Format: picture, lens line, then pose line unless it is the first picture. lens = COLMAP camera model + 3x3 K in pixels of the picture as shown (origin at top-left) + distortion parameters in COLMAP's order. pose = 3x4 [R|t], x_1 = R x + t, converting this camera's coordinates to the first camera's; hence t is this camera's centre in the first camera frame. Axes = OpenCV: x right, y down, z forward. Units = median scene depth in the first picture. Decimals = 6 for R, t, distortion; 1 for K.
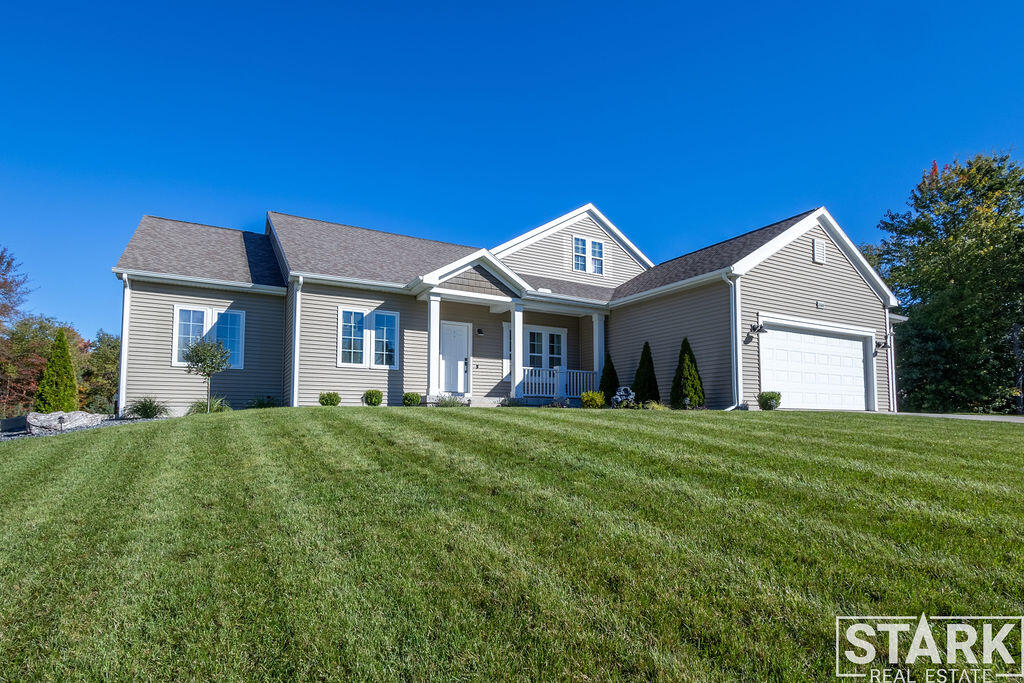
lens RADIAL K [[529.0, 0, 501.0], [0, 529.0, 387.7], [0, 0, 1]] dist [0.002580, 0.000786]
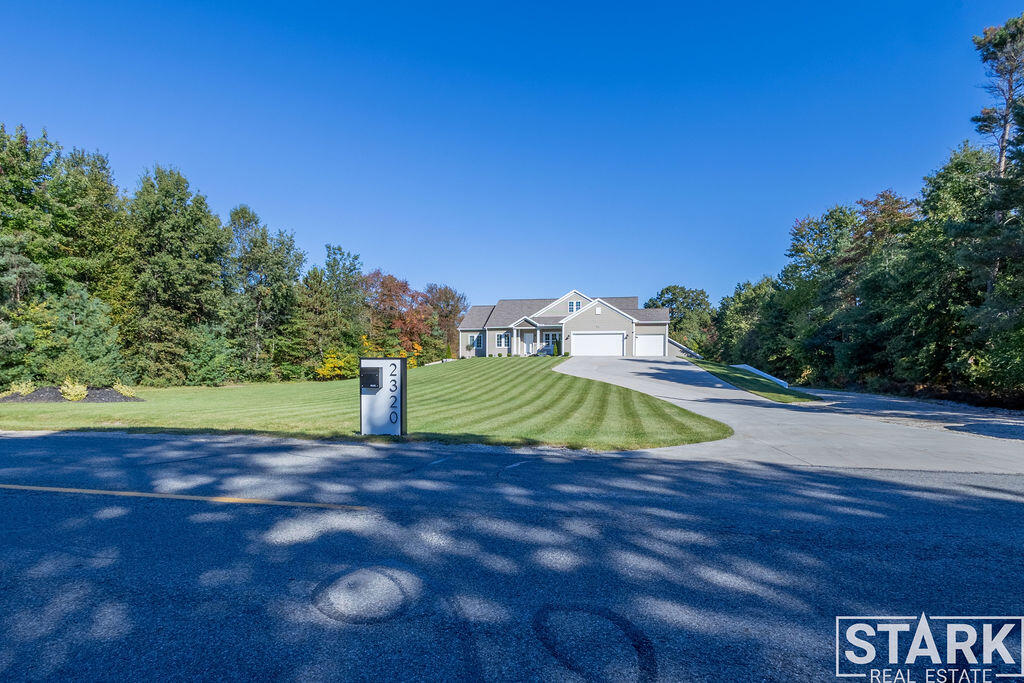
lens RADIAL K [[553.3, 0, 534.0], [0, 553.3, 397.6], [0, 0, 1]] dist [-0.000177, 0.000382]
pose [[0.765265, 0.033267, -0.642855, 2.676434], [0.038622, 0.994492, 0.097440, -0.059046], [0.642555, -0.099396, 0.759765, -2.129165]]
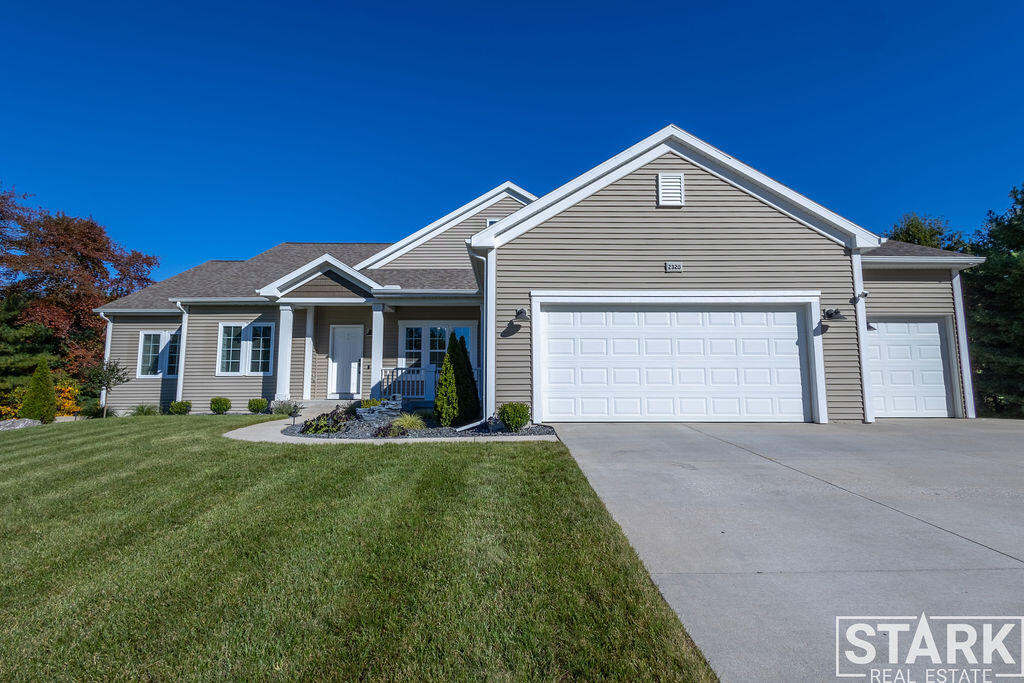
lens RADIAL K [[472.8, 0, 516.3], [0, 472.8, 341.0], [0, 0, 1]] dist [0.002658, 0.000462]
pose [[0.883297, -0.054429, -0.465644, 0.707036], [0.033037, 0.997995, -0.053986, -0.036173], [0.467648, 0.032302, 0.883324, 0.378610]]
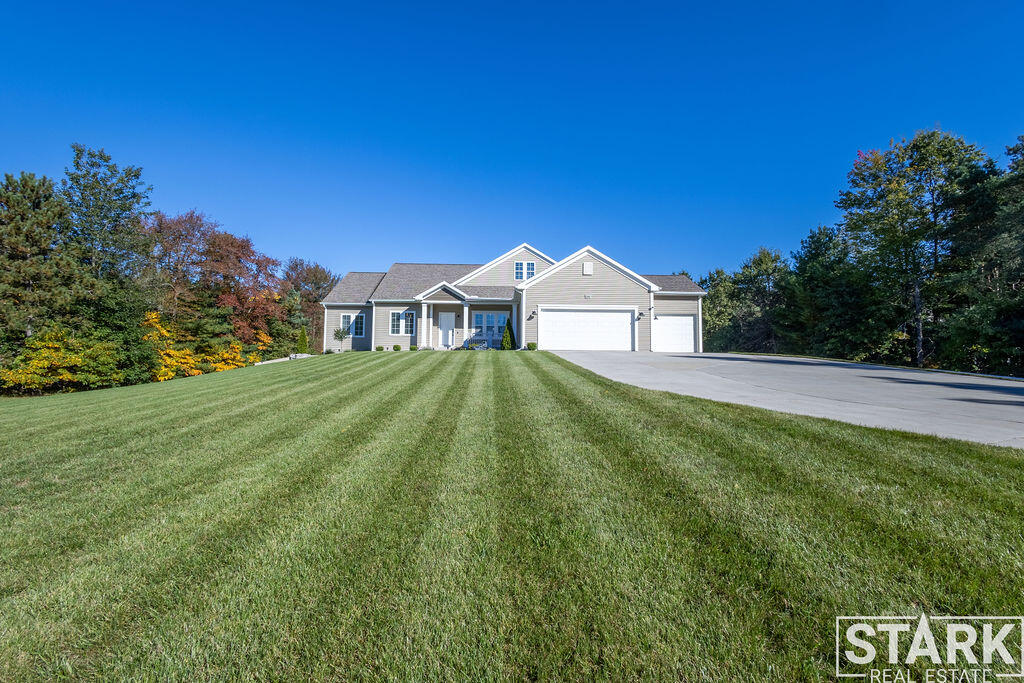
lens RADIAL K [[472.8, 0, 516.3], [0, 472.8, 341.0], [0, 0, 1]] dist [0.002658, 0.000462]
pose [[0.889512, -0.020784, -0.456438, 1.162416], [0.020573, 0.999774, -0.005431, 0.009837], [0.456448, -0.004559, 0.889739, -0.655598]]
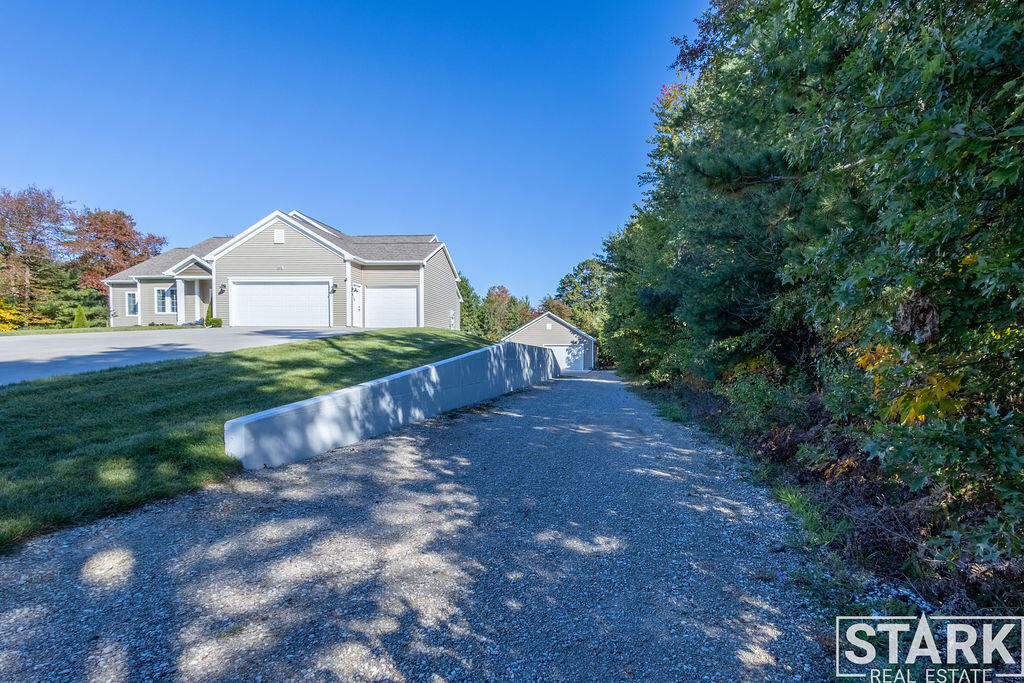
lens RADIAL K [[522.2, 0, 578.7], [0, 522.2, 372.3], [0, 0, 1]] dist [-0.001638, -0.001743]
pose [[0.841104, 0.019677, -0.540515, 2.409203], [0.028971, 0.996264, 0.081351, 0.080893], [0.540097, -0.084084, 0.837392, 0.051967]]
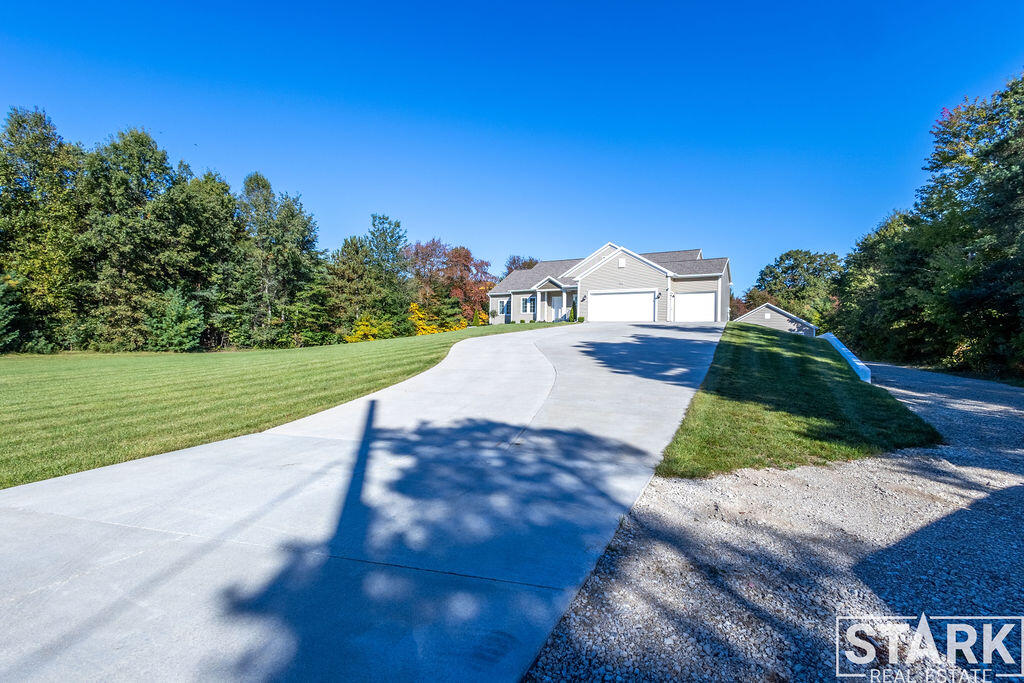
lens RADIAL K [[472.8, 0, 516.3], [0, 472.8, 341.0], [0, 0, 1]] dist [0.002658, 0.000462]
pose [[0.515795, 0.008336, -0.856671, 2.406414], [0.039889, 0.998634, 0.033735, 0.036431], [0.855783, -0.051572, 0.514758, -0.715197]]
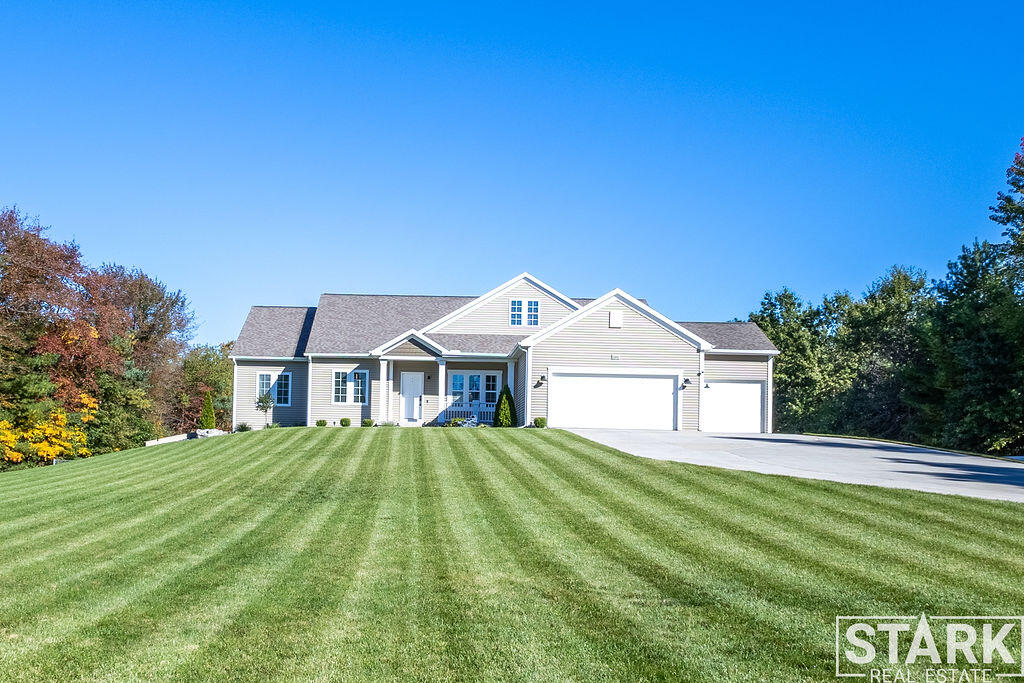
lens RADIAL K [[1018.0, 0, 427.0], [0, 1018.0, 436.8], [0, 0, 1]] dist [0.003057, 0.006507]
pose [[0.873787, 0.002721, -0.486302, 1.513849], [0.010703, 0.999635, 0.024825, -0.012826], [0.486192, -0.026897, 0.873438, -1.685612]]
